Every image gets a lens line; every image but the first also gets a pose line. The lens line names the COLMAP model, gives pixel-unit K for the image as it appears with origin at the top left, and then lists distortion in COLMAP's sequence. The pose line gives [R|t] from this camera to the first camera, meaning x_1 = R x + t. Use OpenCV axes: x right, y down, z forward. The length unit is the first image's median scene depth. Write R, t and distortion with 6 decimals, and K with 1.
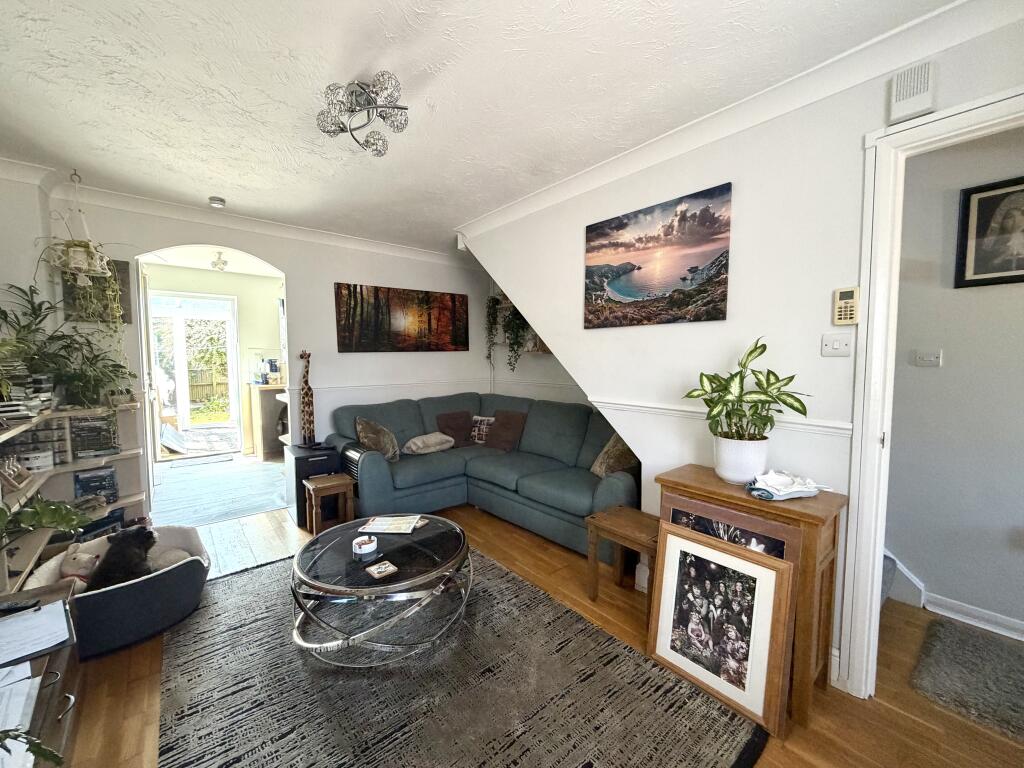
lens RADIAL K [[406.9, 0, 509.7], [0, 406.9, 385.8], [0, 0, 1]] dist [-0.000919, 0.000368]
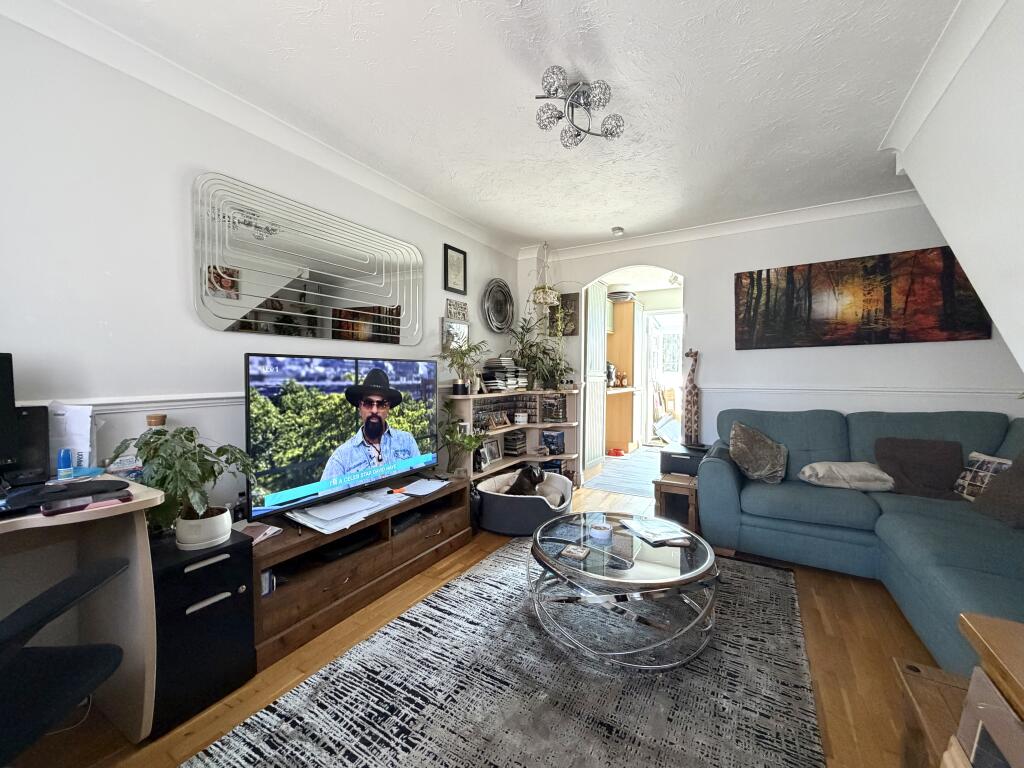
lens RADIAL K [[406.9, 0, 509.7], [0, 406.9, 385.8], [0, 0, 1]] dist [-0.000919, 0.000368]
pose [[0.321695, 0.030651, -0.946347, 0.375781], [-0.065004, 0.997833, 0.010221, 0.028593], [0.944609, 0.058228, 0.322990, 0.326488]]
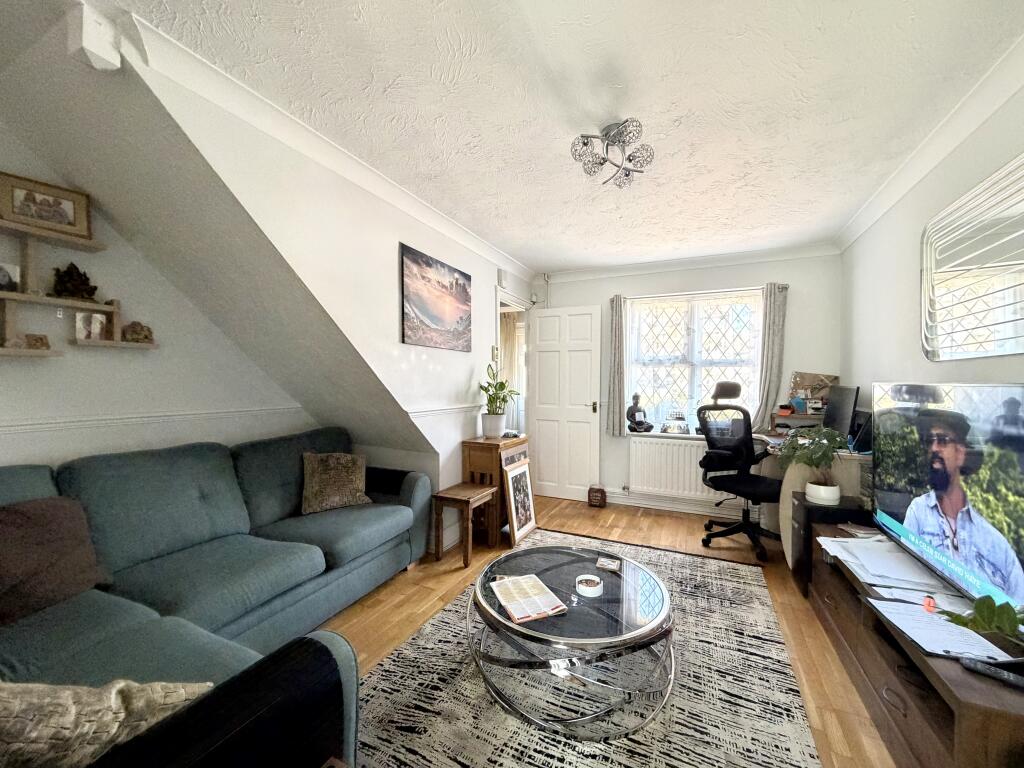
lens RADIAL K [[406.9, 0, 509.7], [0, 406.9, 385.8], [0, 0, 1]] dist [-0.000919, 0.000368]
pose [[-0.415606, -0.011797, 0.909468, -0.778650], [0.058277, 0.997516, 0.039571, -0.052678], [-0.907676, 0.069447, -0.413886, 1.085942]]
